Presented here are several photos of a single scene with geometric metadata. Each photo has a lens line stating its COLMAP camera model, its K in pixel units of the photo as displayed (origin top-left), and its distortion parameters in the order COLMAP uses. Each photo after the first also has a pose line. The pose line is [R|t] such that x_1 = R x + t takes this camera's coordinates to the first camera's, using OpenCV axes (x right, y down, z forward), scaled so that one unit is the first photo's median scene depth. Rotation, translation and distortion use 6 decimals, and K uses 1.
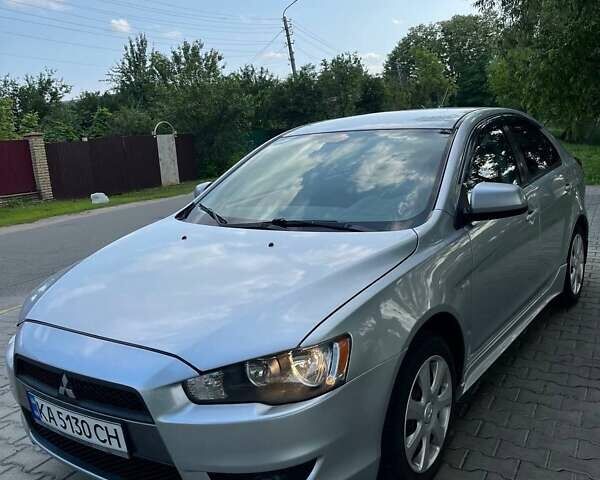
lens RADIAL K [[600.7, 0, 300.0], [0, 600.7, 240.0], [0, 0, 1]] dist [0.089184, 0.001574]
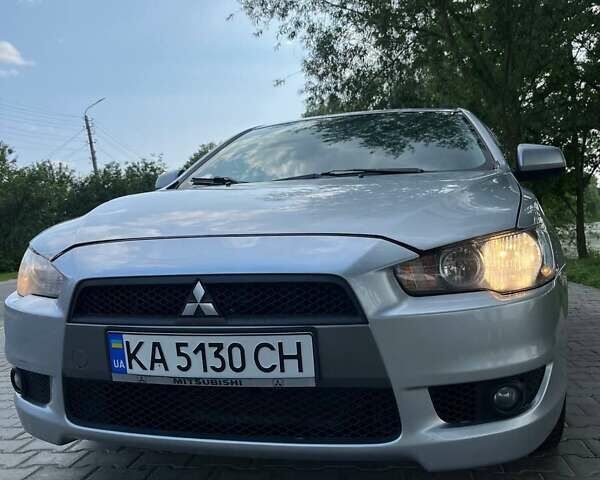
lens RADIAL K [[600.7, 0, 300.0], [0, 600.7, 240.0], [0, 0, 1]] dist [0.089184, 0.001574]
pose [[0.946698, 0.010850, 0.321939, -0.490087], [0.044908, 0.985227, -0.165261, 0.286112], [-0.318976, 0.170910, 0.932225, 0.306482]]
